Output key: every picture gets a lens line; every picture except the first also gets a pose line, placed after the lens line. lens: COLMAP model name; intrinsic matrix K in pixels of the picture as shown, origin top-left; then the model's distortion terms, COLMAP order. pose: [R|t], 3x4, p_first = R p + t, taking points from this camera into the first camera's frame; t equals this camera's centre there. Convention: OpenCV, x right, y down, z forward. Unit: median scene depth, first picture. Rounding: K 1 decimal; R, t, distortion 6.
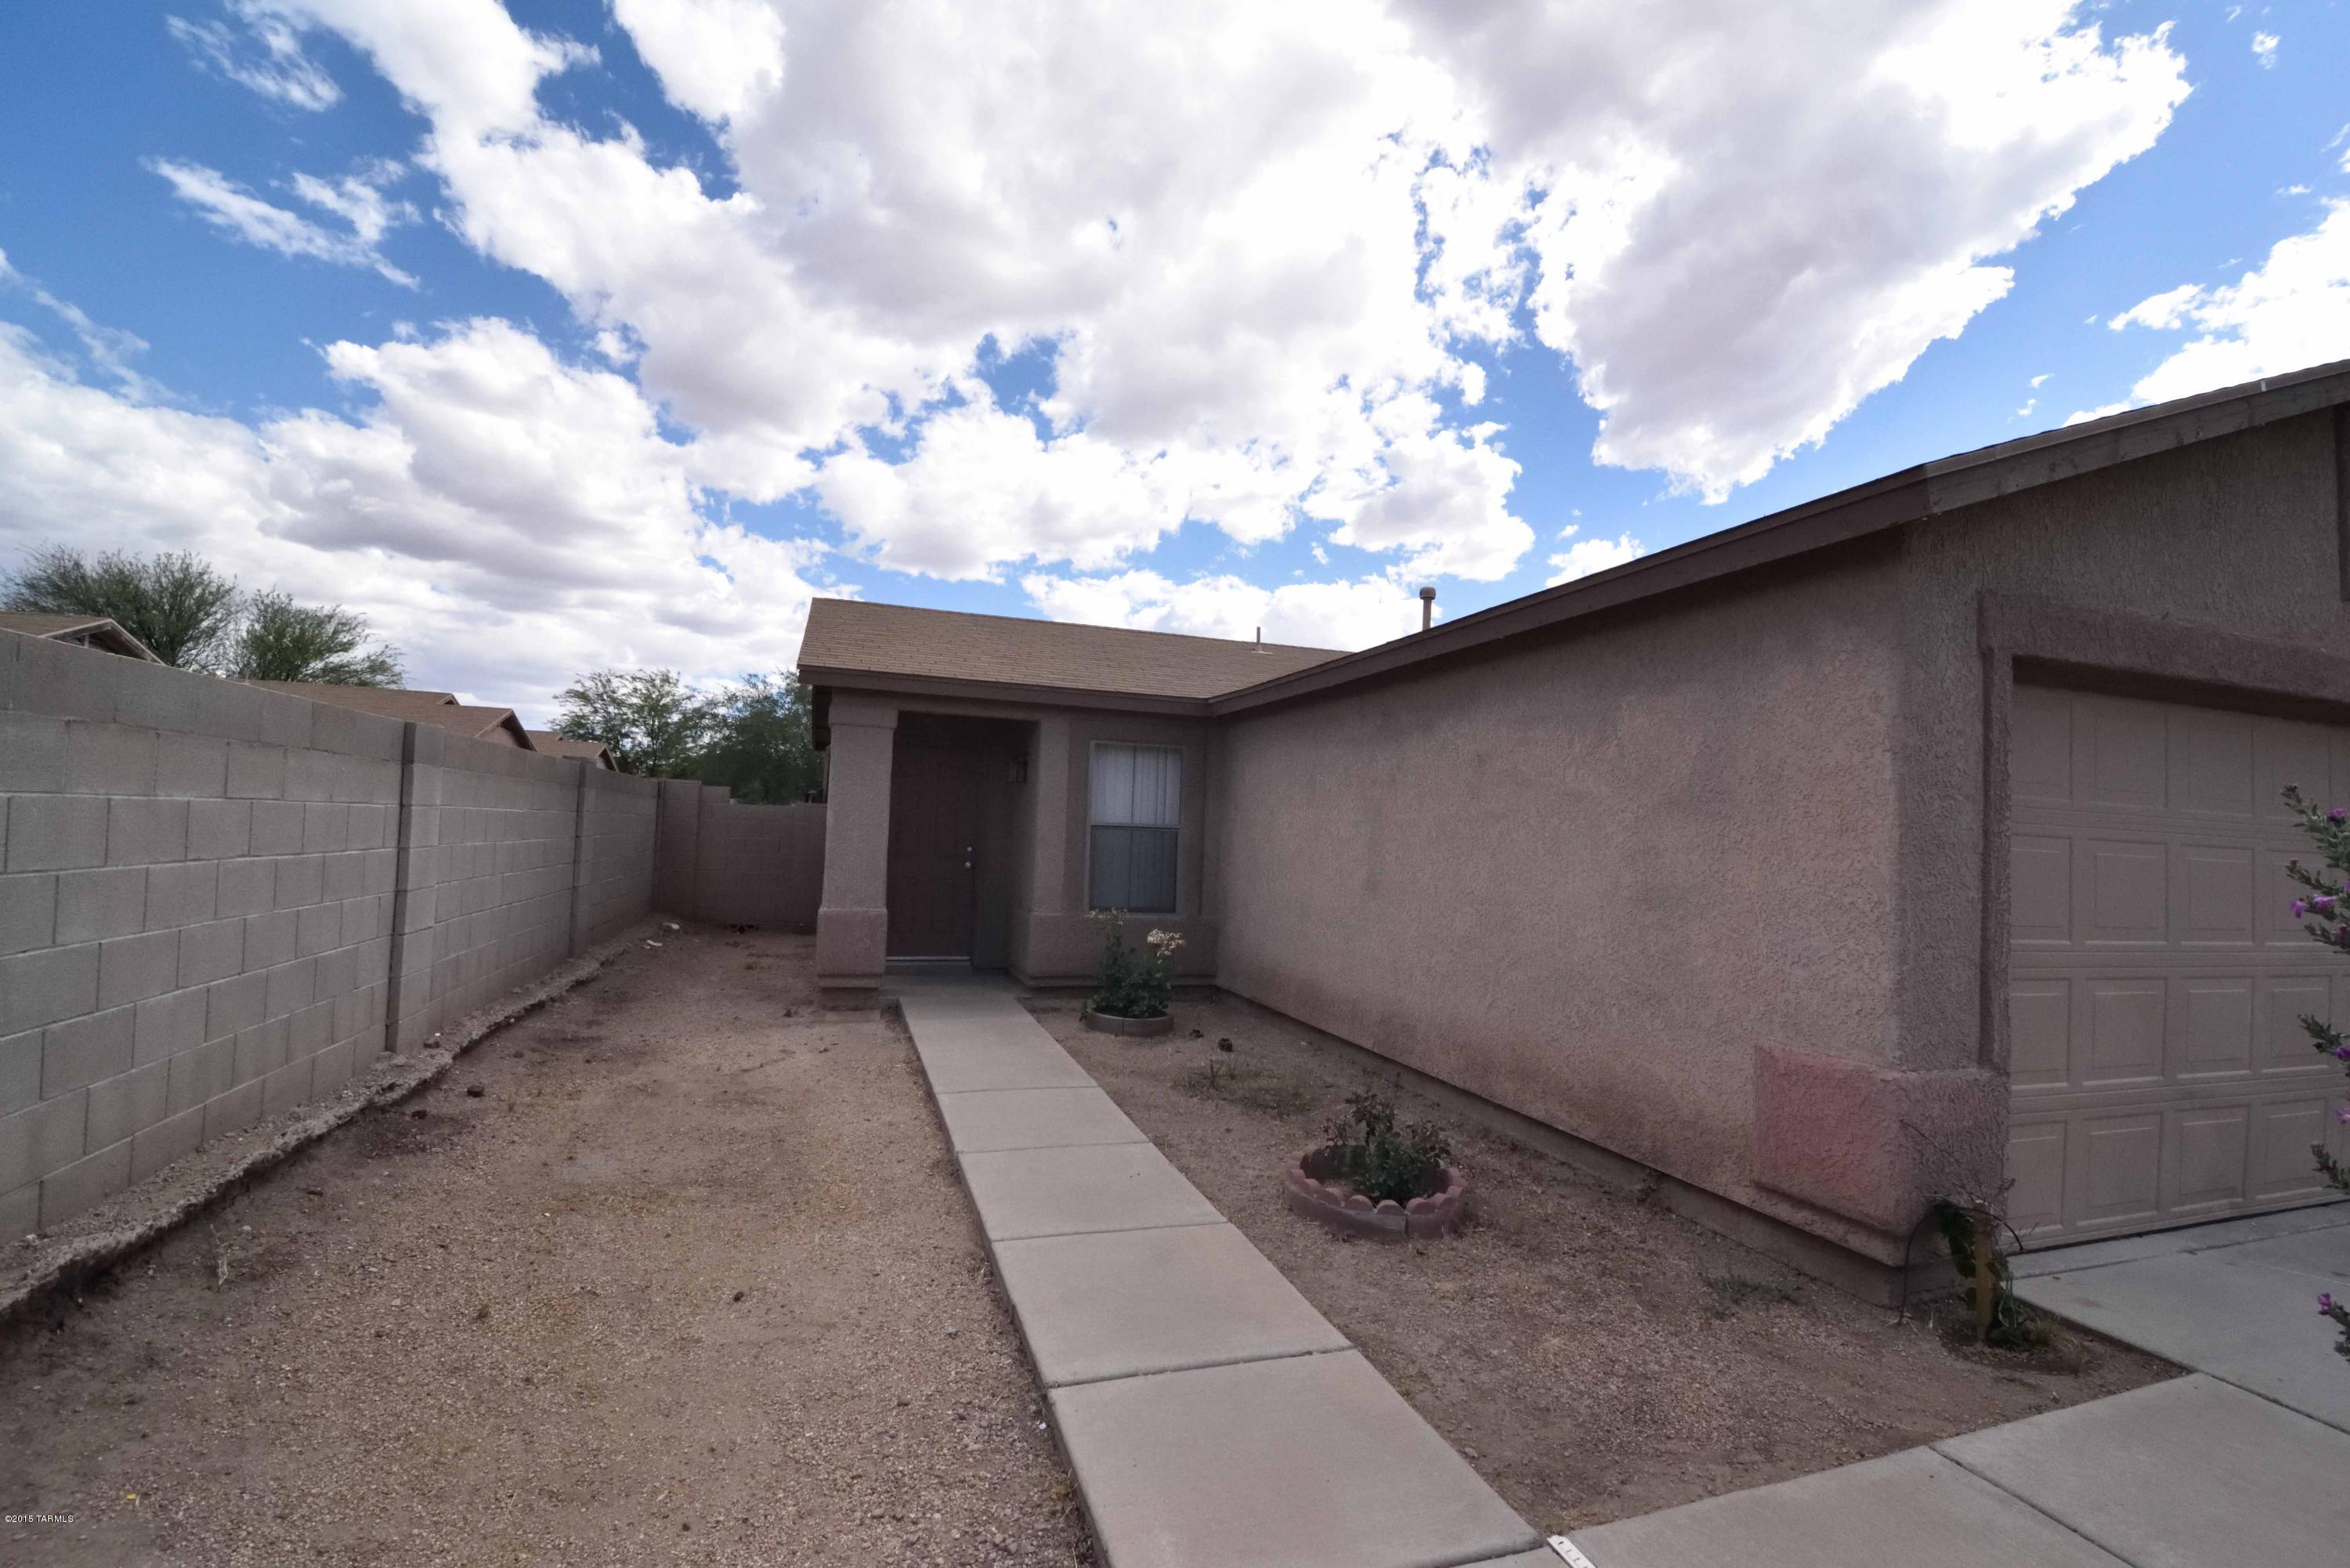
lens RADIAL K [[1044.5, 0, 1180.7], [0, 1044.5, 795.0], [0, 0, 1]] dist [-0.004608, -0.009571]
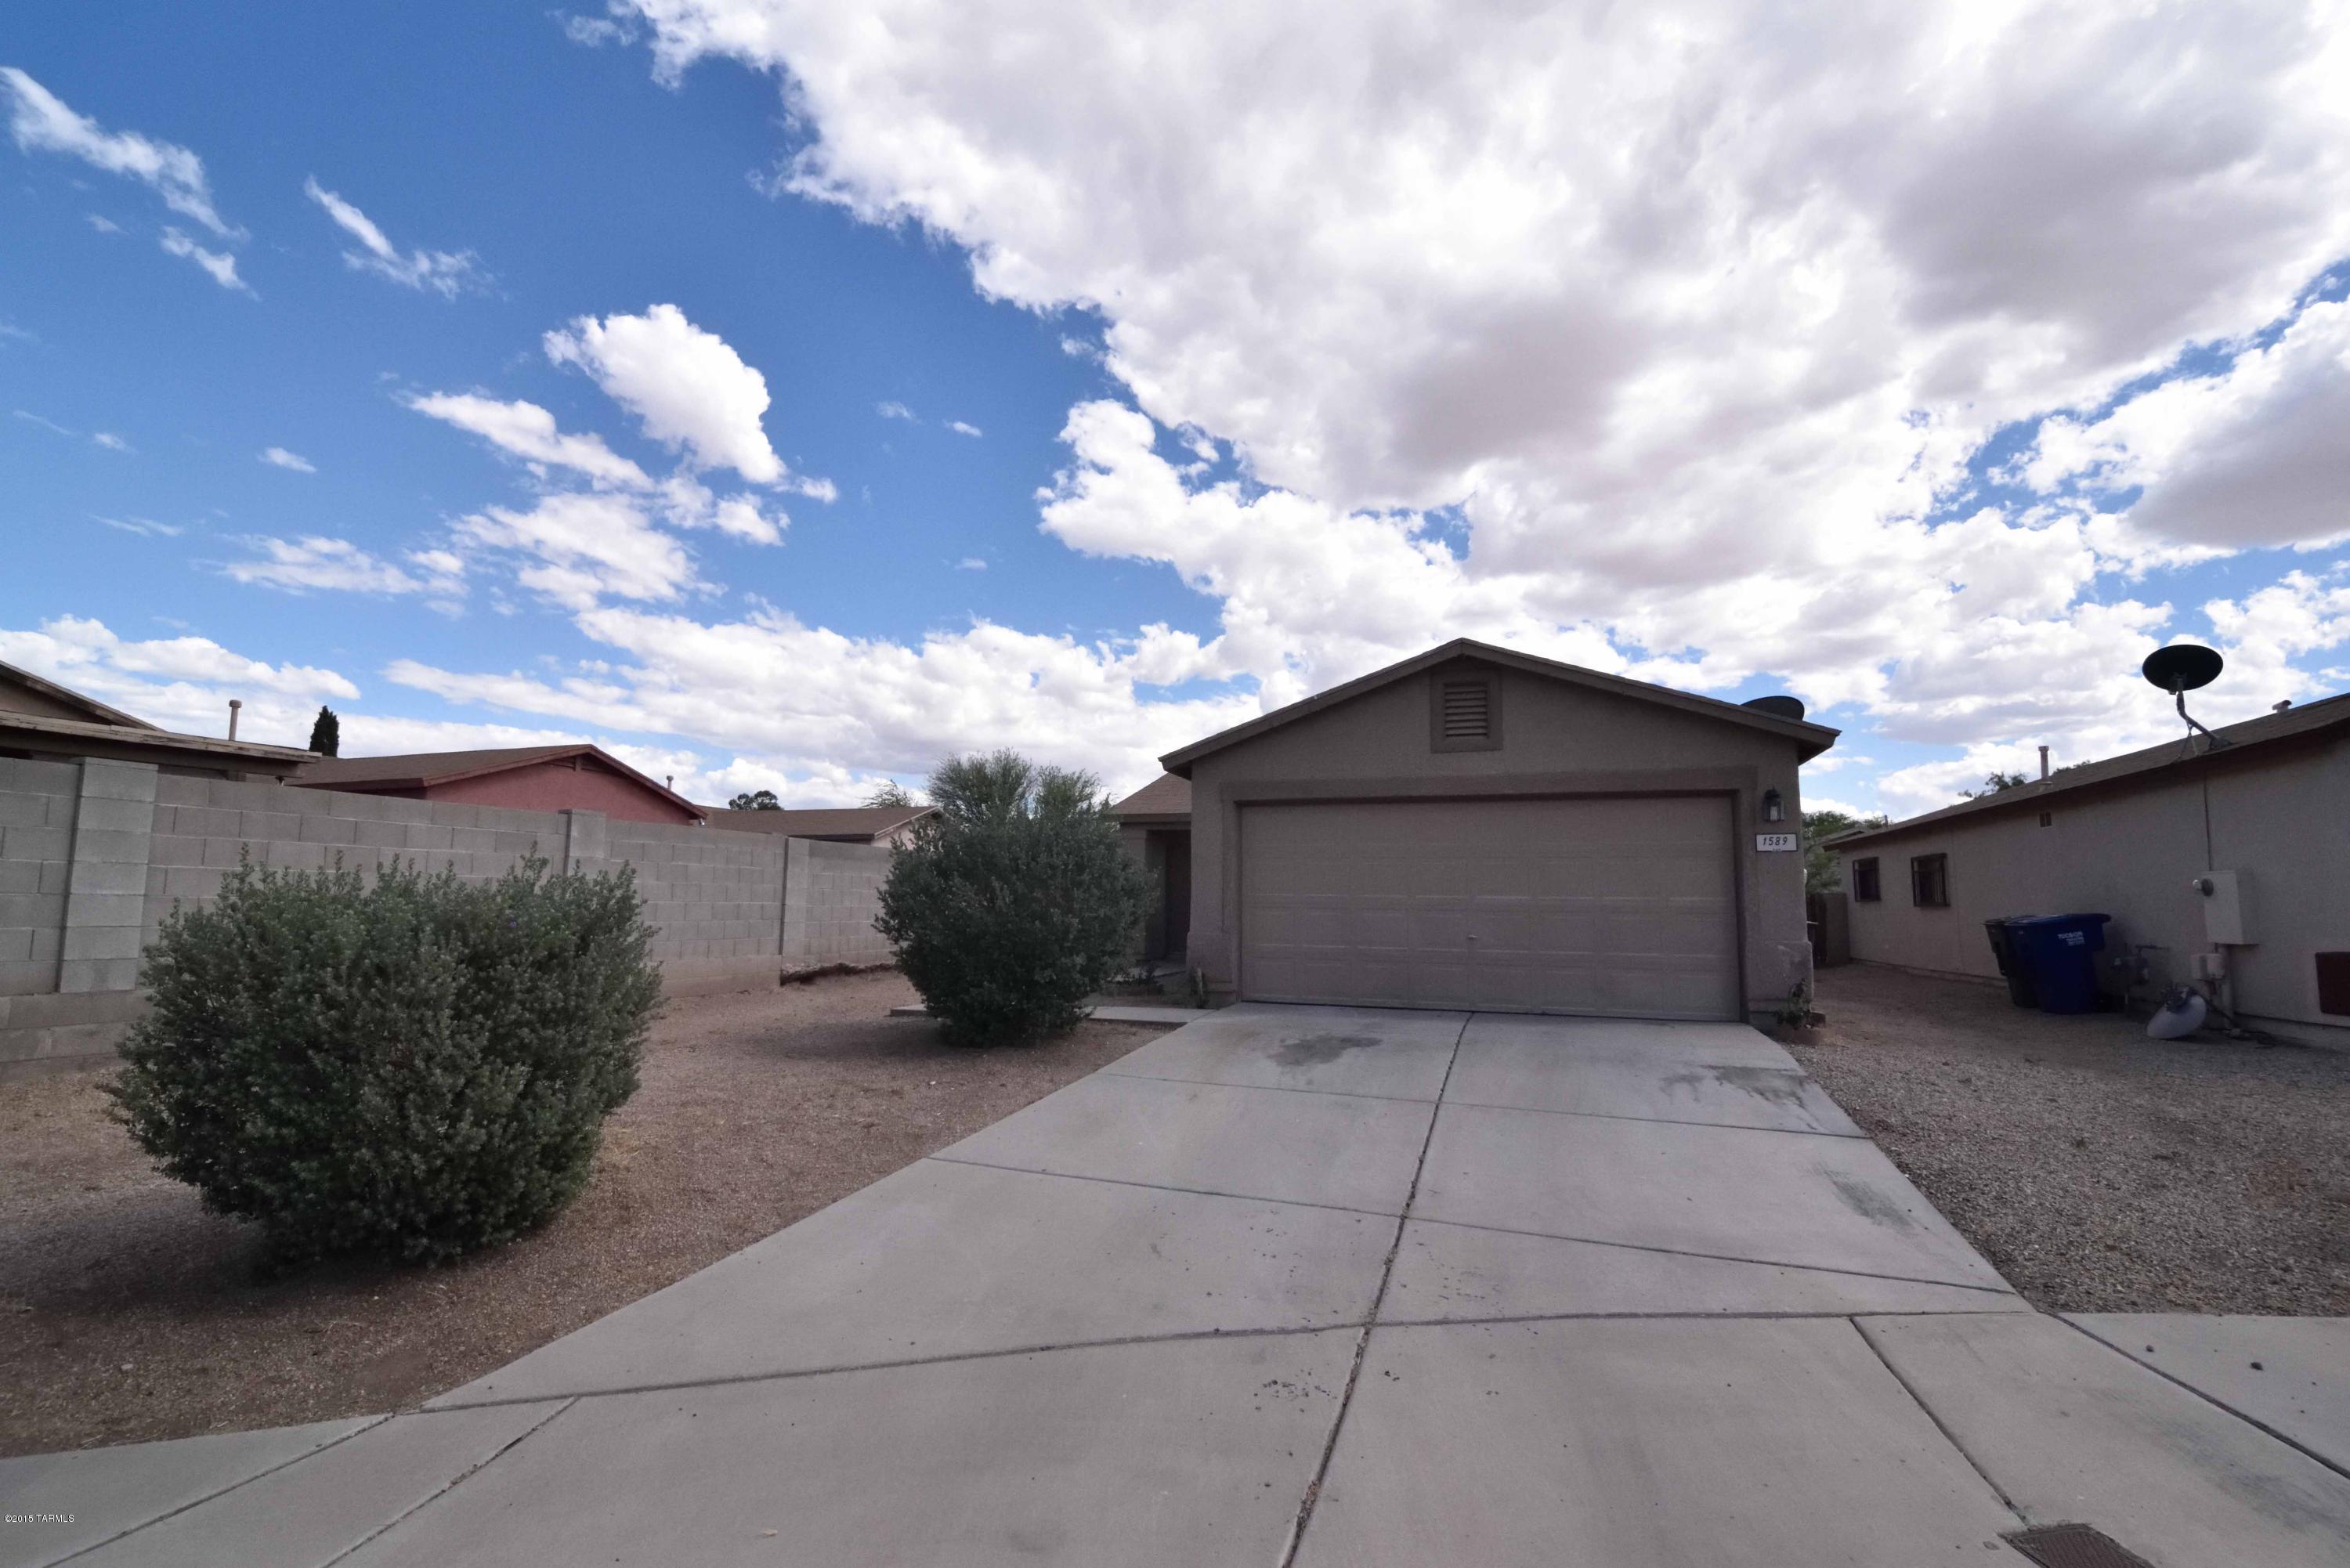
lens RADIAL K [[1044.5, 0, 1180.7], [0, 1044.5, 795.0], [0, 0, 1]] dist [-0.004608, -0.009571]
pose [[0.801692, -0.106855, -0.588109, 0.172403], [0.059042, 0.993236, -0.099979, 0.010324], [0.594815, 0.045430, 0.802578, -0.112893]]
